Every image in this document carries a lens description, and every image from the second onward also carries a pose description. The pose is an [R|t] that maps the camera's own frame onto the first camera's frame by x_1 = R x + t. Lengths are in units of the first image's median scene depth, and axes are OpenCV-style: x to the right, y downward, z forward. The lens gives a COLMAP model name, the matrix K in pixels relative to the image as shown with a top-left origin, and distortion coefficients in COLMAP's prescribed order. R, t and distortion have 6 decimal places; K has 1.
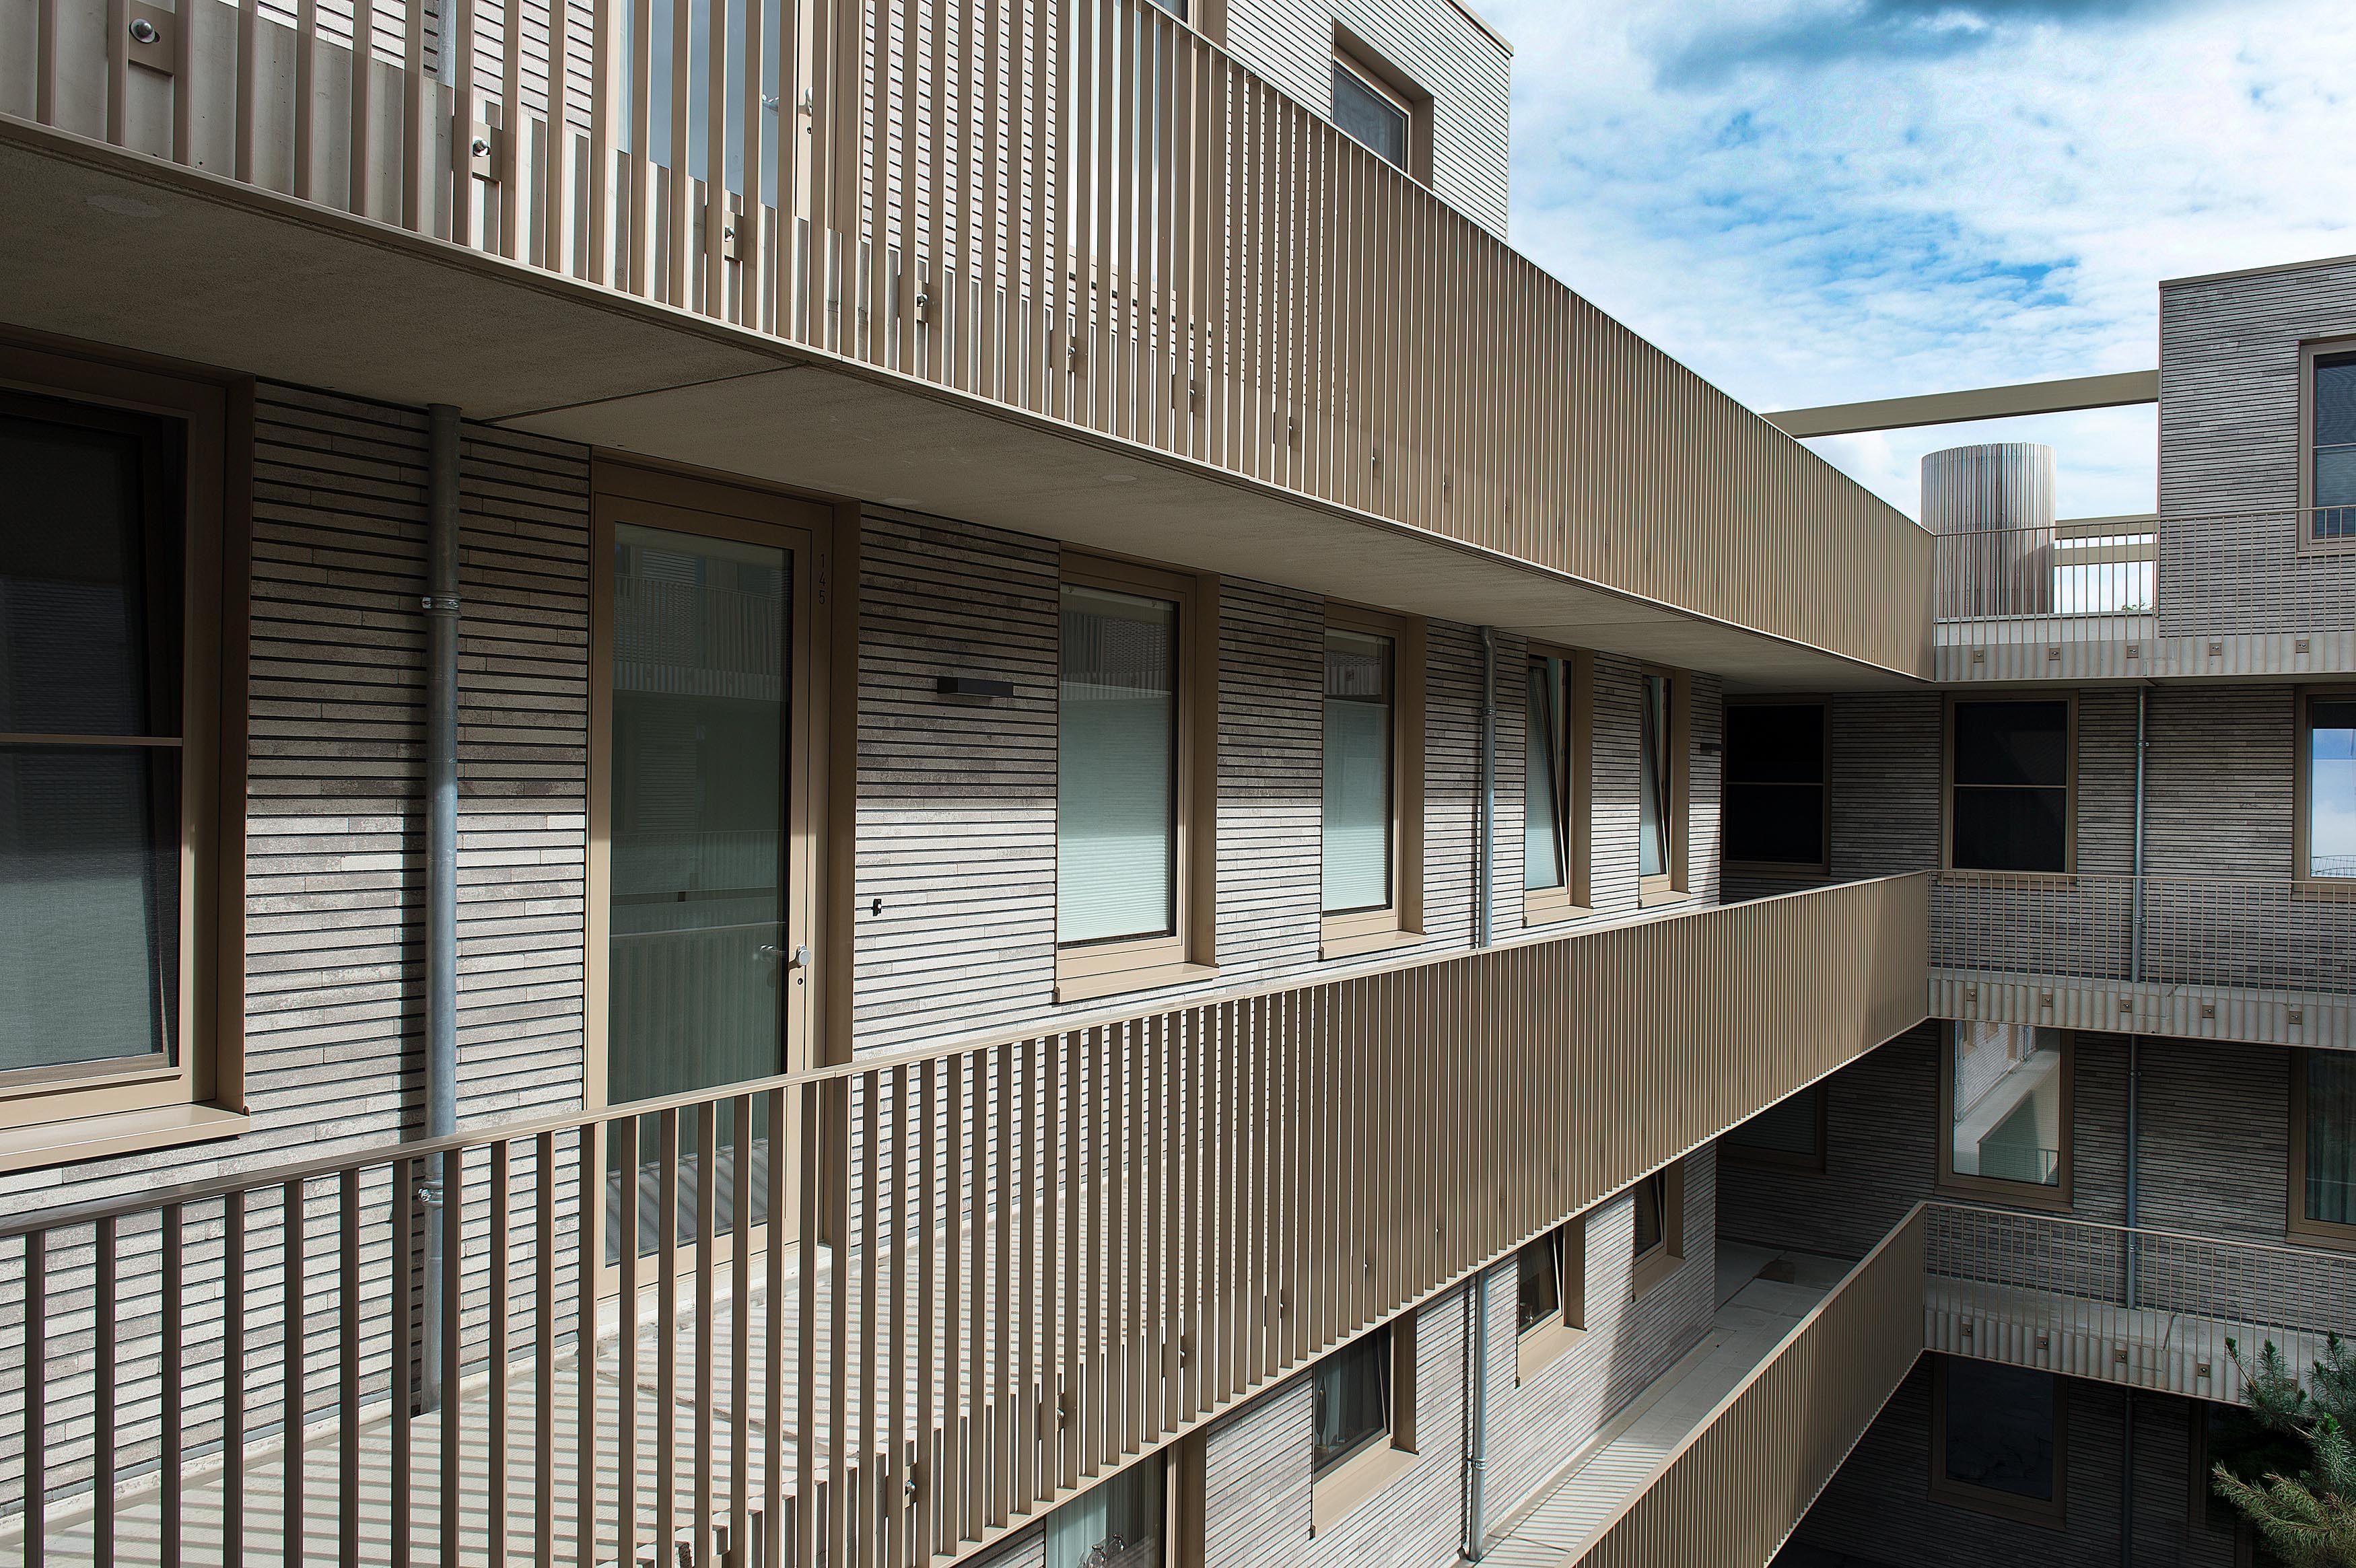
lens RADIAL K [[1718.3, 0, 1178.0], [0, 1718.3, 784.0], [0, 0, 1]] dist [0.000075, -0.000012]
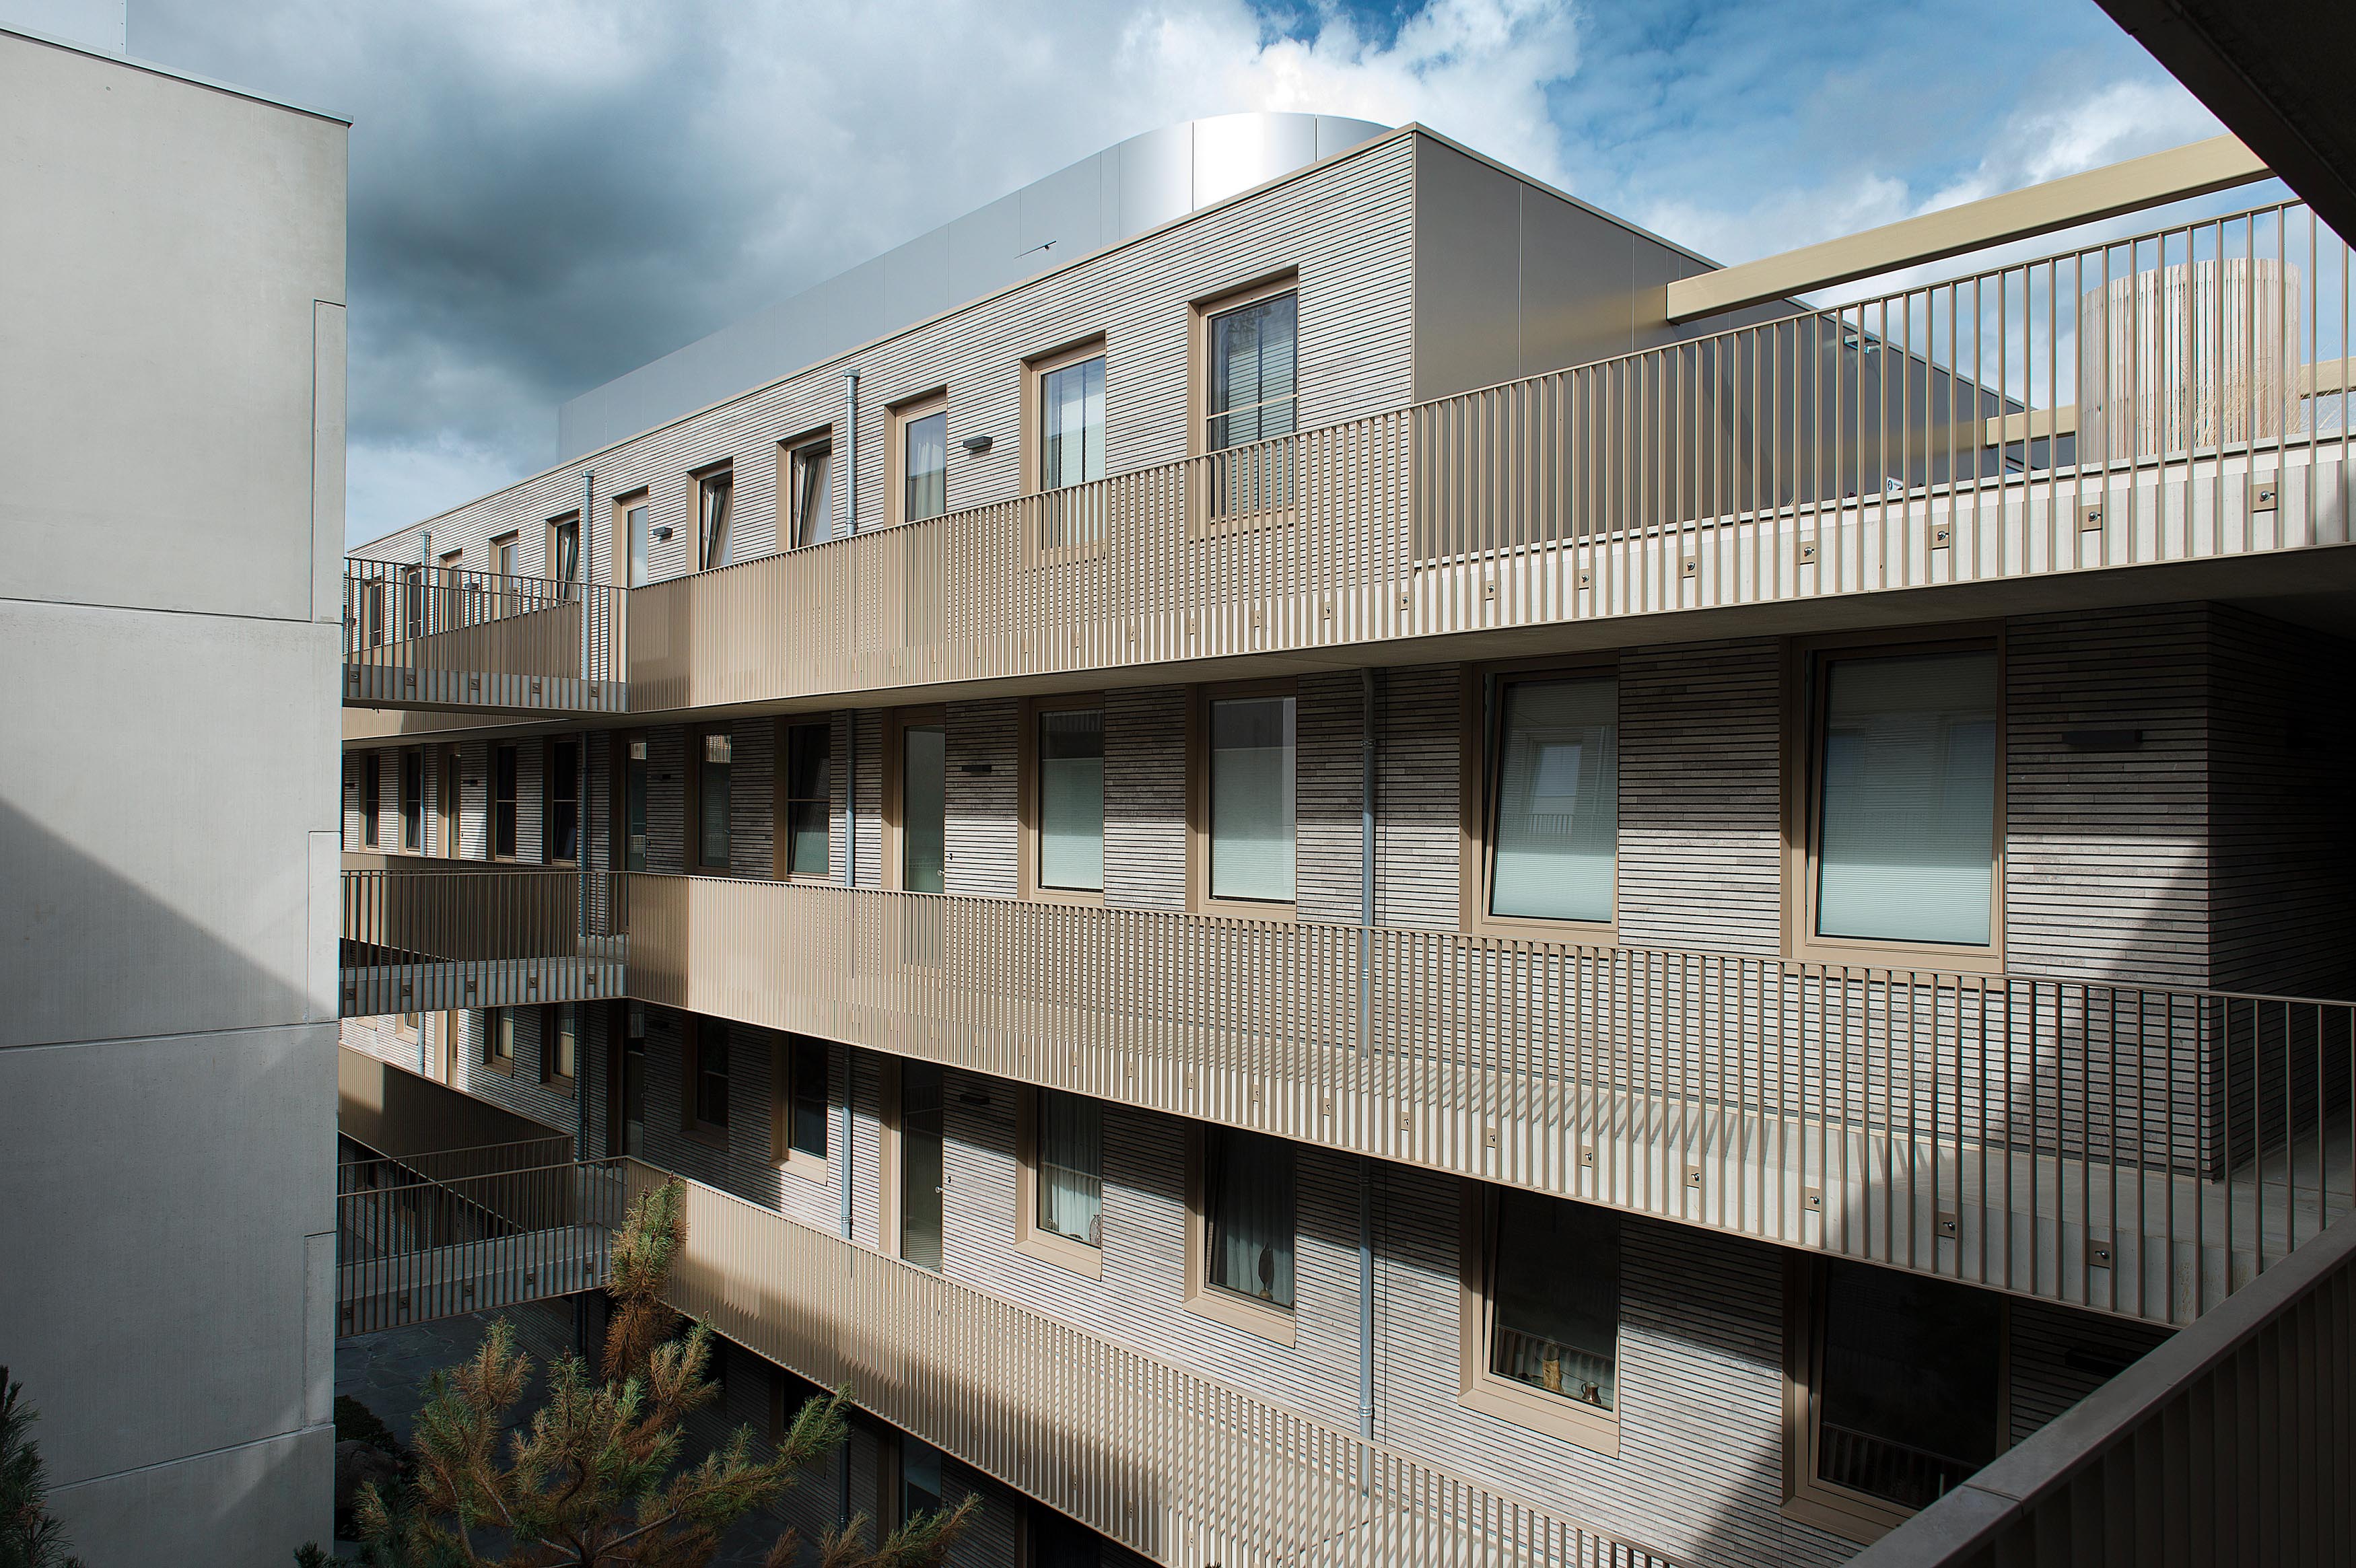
lens RADIAL K [[1610.9, 0, 1178.0], [0, 1610.9, 784.0], [0, 0, 1]] dist [0.006359, 0.001022]
pose [[-0.243390, -0.017255, -0.969775, 1.949031], [0.002459, 0.999828, -0.018407, 0.006876], [0.969925, -0.006864, -0.243306, 1.782777]]
